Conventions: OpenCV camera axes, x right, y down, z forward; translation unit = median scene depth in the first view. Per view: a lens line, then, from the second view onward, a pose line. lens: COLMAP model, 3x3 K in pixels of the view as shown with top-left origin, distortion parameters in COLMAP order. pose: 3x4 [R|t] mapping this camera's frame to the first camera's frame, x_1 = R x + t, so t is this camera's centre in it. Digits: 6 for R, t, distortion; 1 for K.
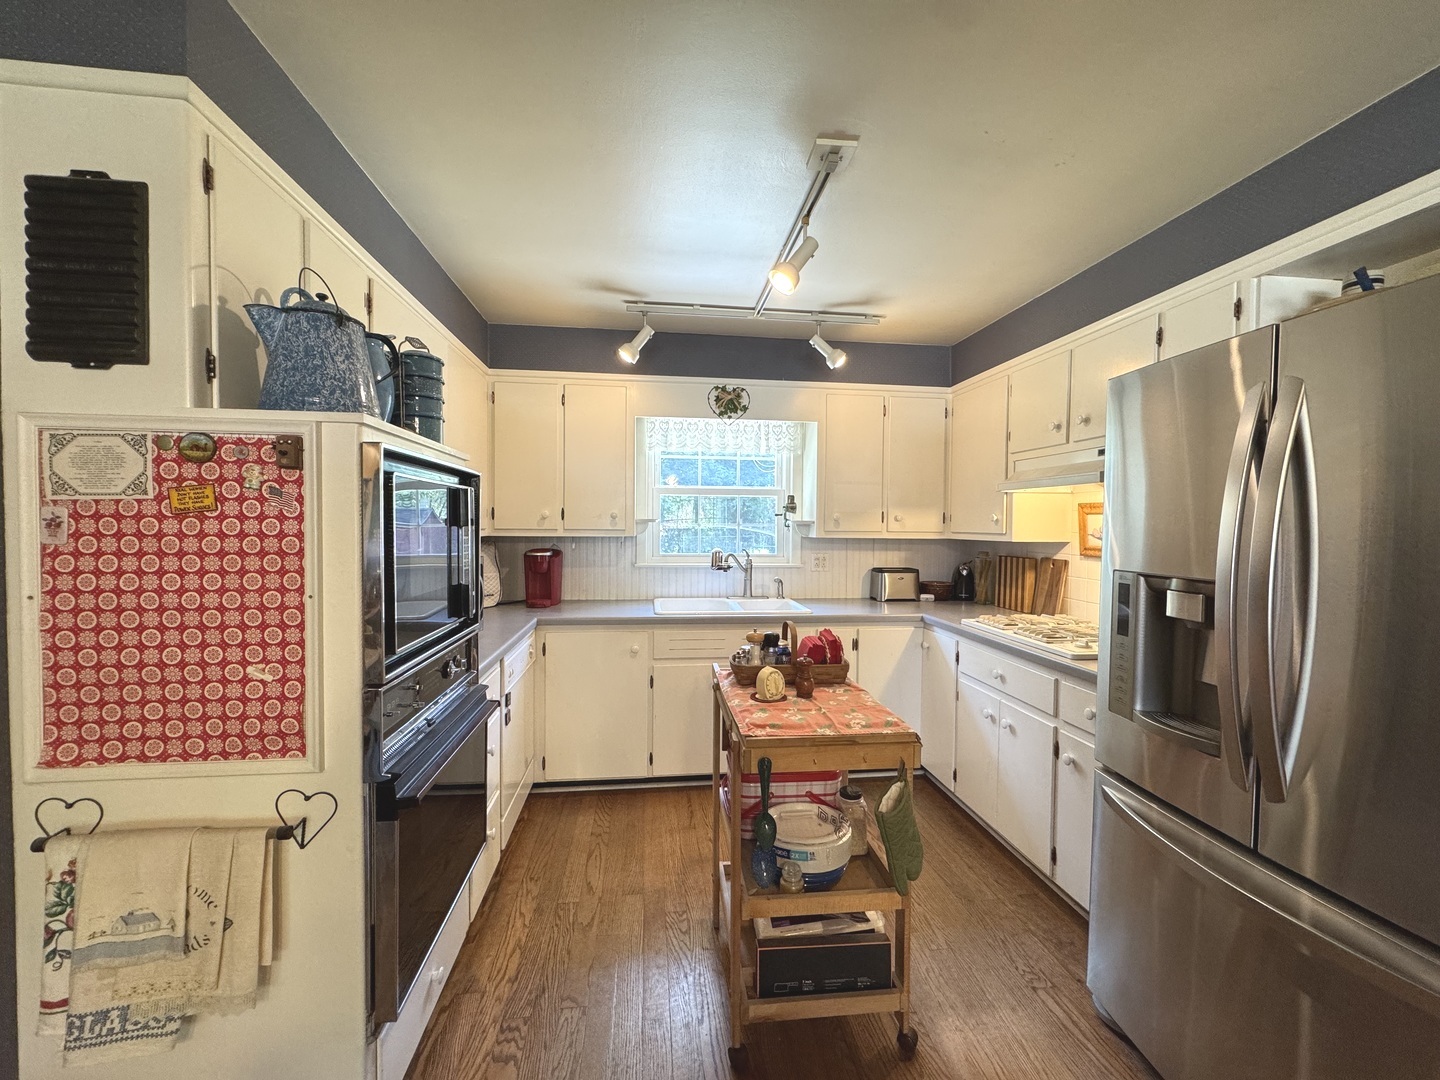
lens RADIAL K [[573.3, 0, 717.8], [0, 573.3, 540.0], [0, 0, 1]] dist [-0.005753, 0.001271]
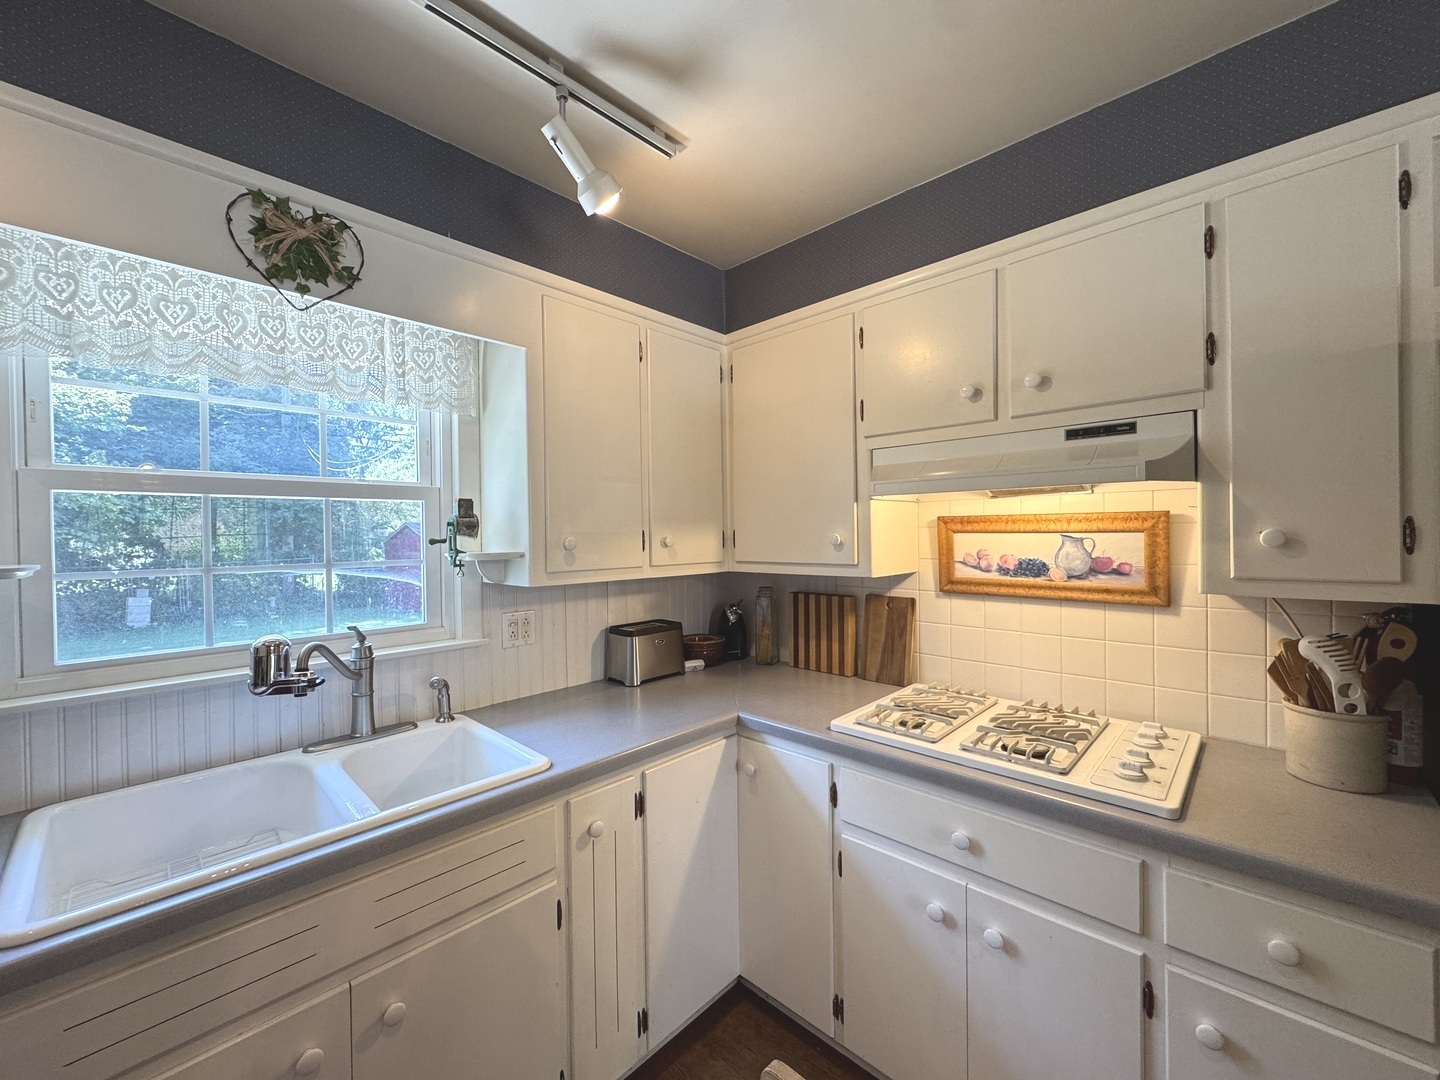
lens RADIAL K [[573.3, 0, 718.5], [0, 573.3, 538.9], [0, 0, 1]] dist [-0.005753, 0.001271]
pose [[0.773390, -0.024921, 0.633441, -0.010159], [0.039190, 0.999195, -0.008538, -0.035777], [-0.632718, 0.031428, 0.773744, 0.543750]]
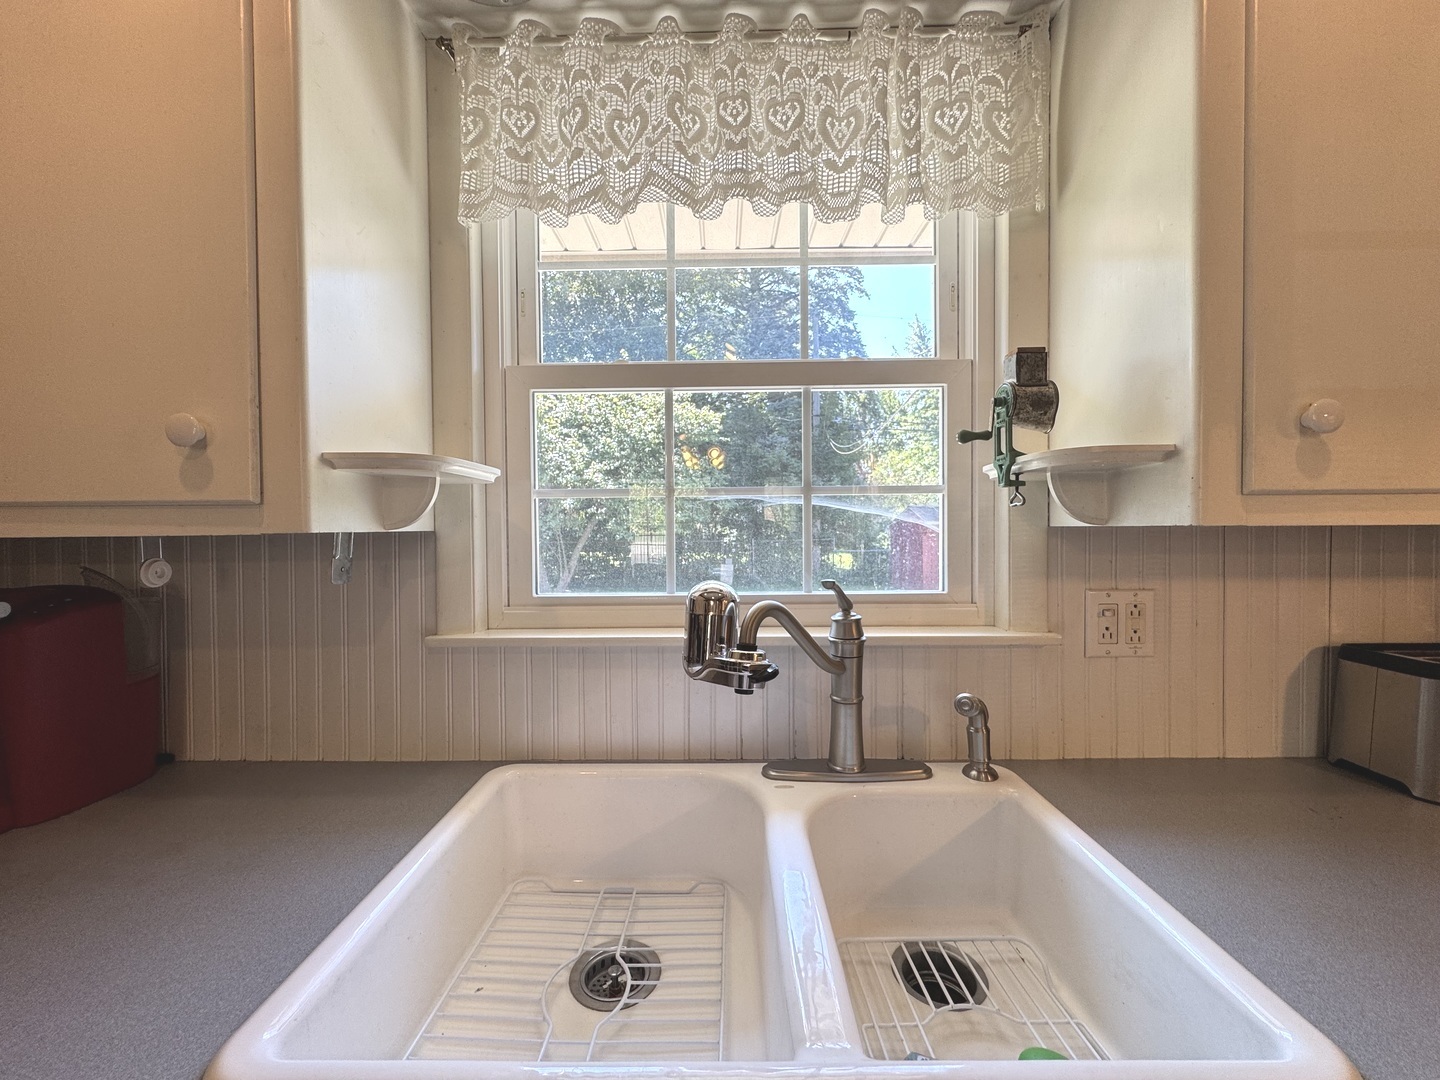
lens RADIAL K [[573.3, 0, 722.6], [0, 573.3, 541.7], [0, 0, 1]] dist [-0.005753, 0.001271]
pose [[0.991758, -0.014748, -0.127273, 0.034454], [0.013866, 0.999873, -0.007818, 0.000297], [0.127372, 0.005989, 0.991837, 0.807987]]
